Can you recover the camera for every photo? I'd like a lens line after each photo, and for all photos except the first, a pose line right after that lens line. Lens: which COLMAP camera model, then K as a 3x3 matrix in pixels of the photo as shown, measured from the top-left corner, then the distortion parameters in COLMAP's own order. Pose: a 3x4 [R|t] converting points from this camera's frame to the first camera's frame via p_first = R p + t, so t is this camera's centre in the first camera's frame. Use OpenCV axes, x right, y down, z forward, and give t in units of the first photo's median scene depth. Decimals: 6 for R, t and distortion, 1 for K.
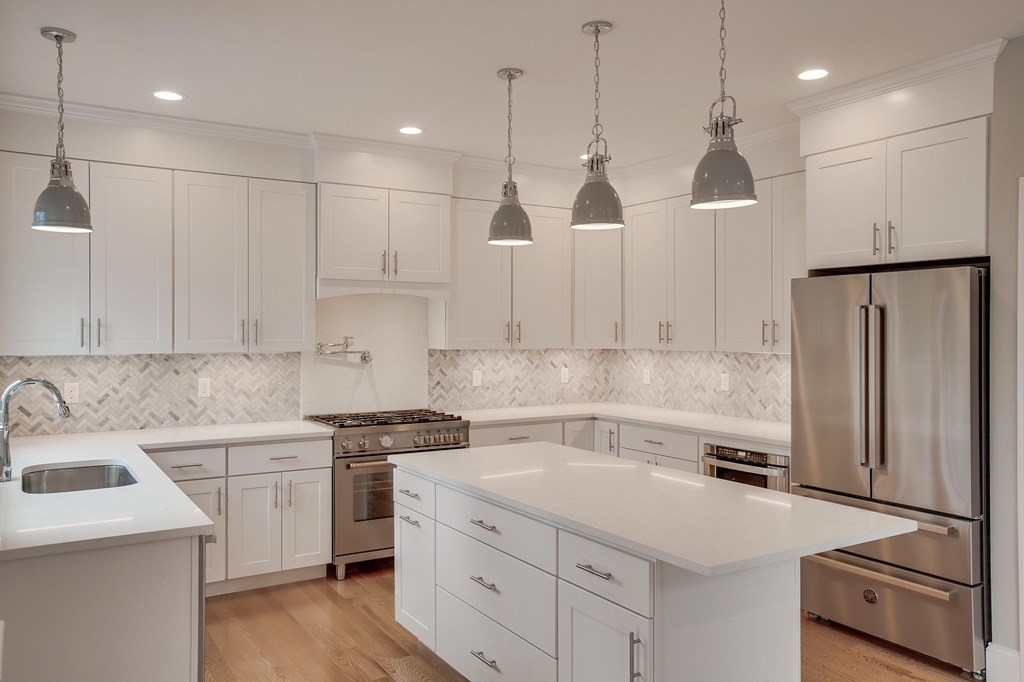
lens RADIAL K [[808.0, 0, 513.8], [0, 808.0, 330.1], [0, 0, 1]] dist [0.006242, 0.004851]
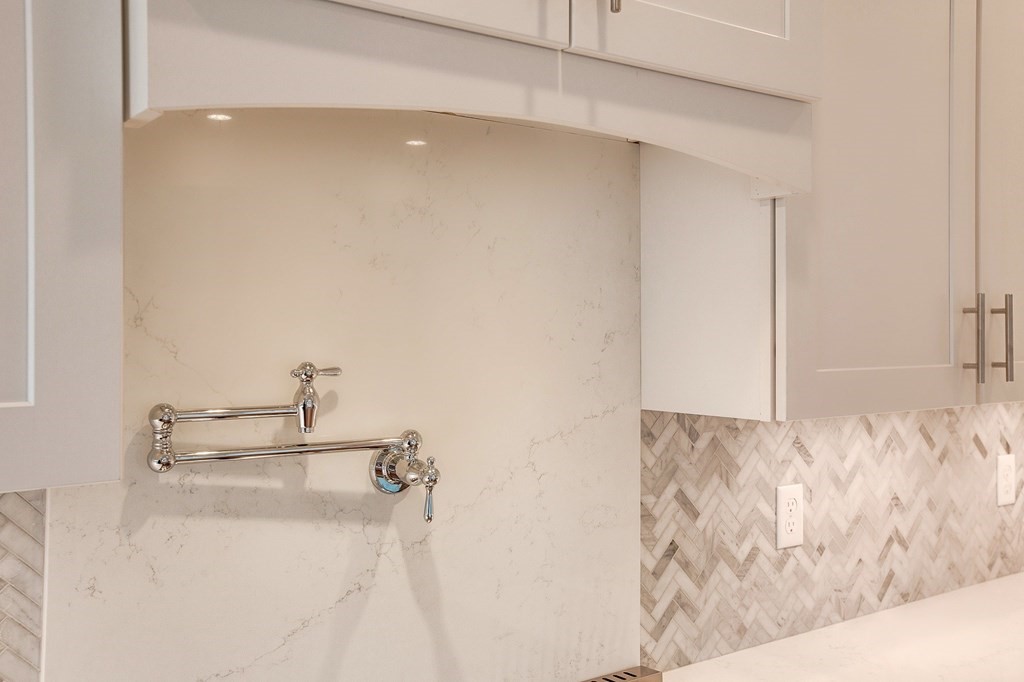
lens RADIAL K [[1006.5, 0, 532.2], [0, 1006.5, 327.2], [0, 0, 1]] dist [-0.001330, 0.177979]
pose [[0.994645, -0.002941, 0.103304, -0.172292], [0.003061, 0.999995, -0.001010, -0.000738], [-0.103301, 0.001321, 0.994649, 0.731503]]
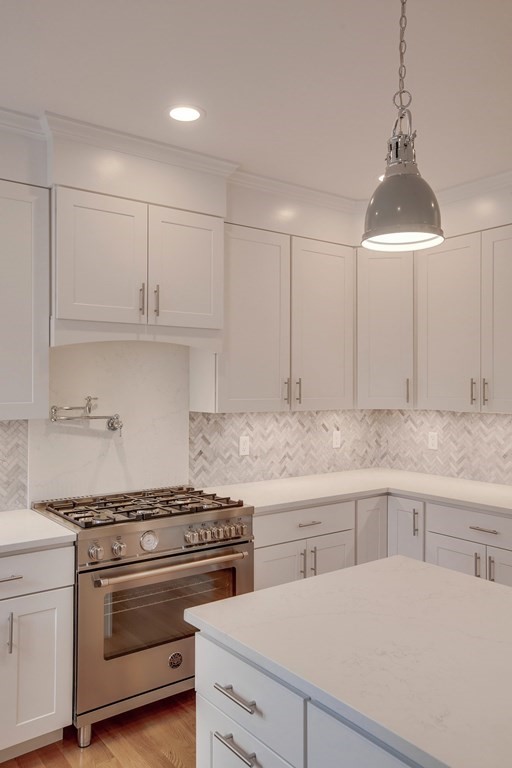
lens RADIAL K [[623.3, 0, 256.0], [0, 623.3, 384.0], [0, 0, 1]] dist [-0.005782, 0.088756]
pose [[0.995494, 0.001141, 0.094813, -0.101251], [-0.001090, 0.999999, -0.000597, -0.004280], [-0.094814, 0.000491, 0.995495, 0.378701]]
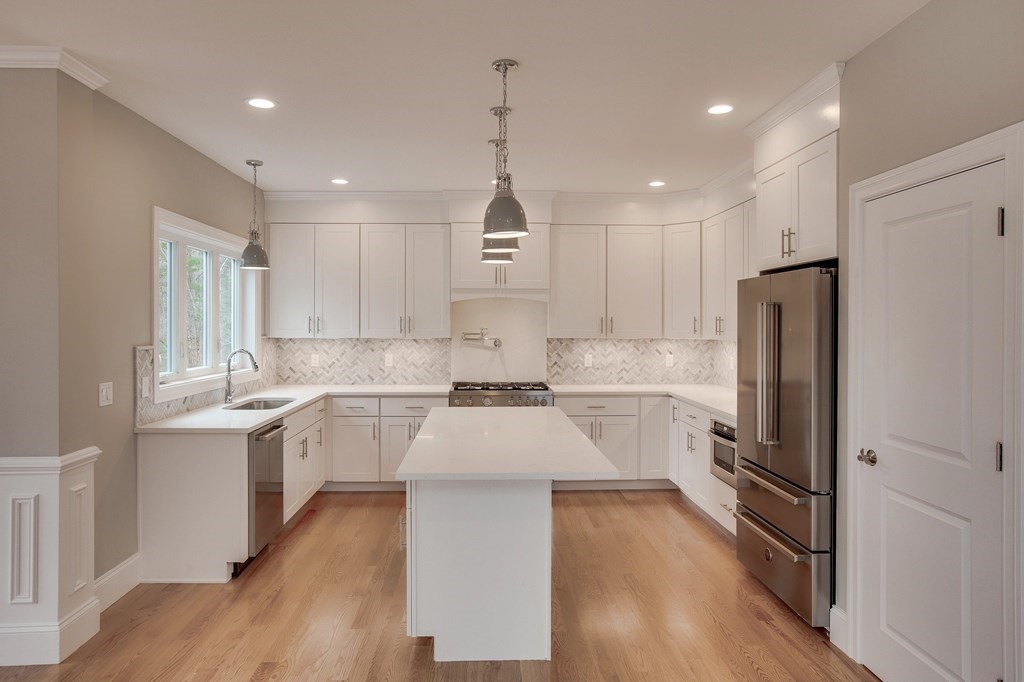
lens RADIAL K [[670.9, 0, 488.1], [0, 670.9, 328.7], [0, 0, 1]] dist [-0.035302, 0.001776]
pose [[0.861014, 0.005669, -0.508550, 0.388520], [-0.001047, 0.999956, 0.009374, -0.001767], [0.508581, -0.007539, 0.860981, -0.012317]]
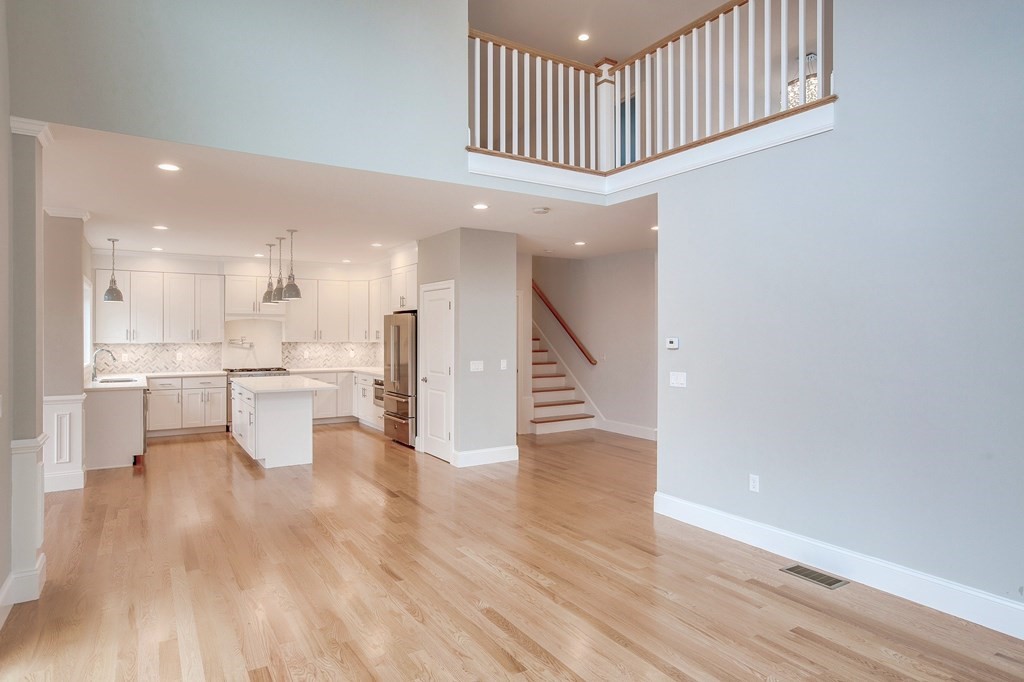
lens RADIAL K [[622.0, 0, 511.5], [0, 622.0, 334.3], [0, 0, 1]] dist [0.000336, 0.001305]
pose [[0.999996, 0.001272, -0.002583, 0.580221], [-0.001270, 0.999999, 0.000819, -0.001274], [0.002584, -0.000816, 0.999996, -0.824212]]
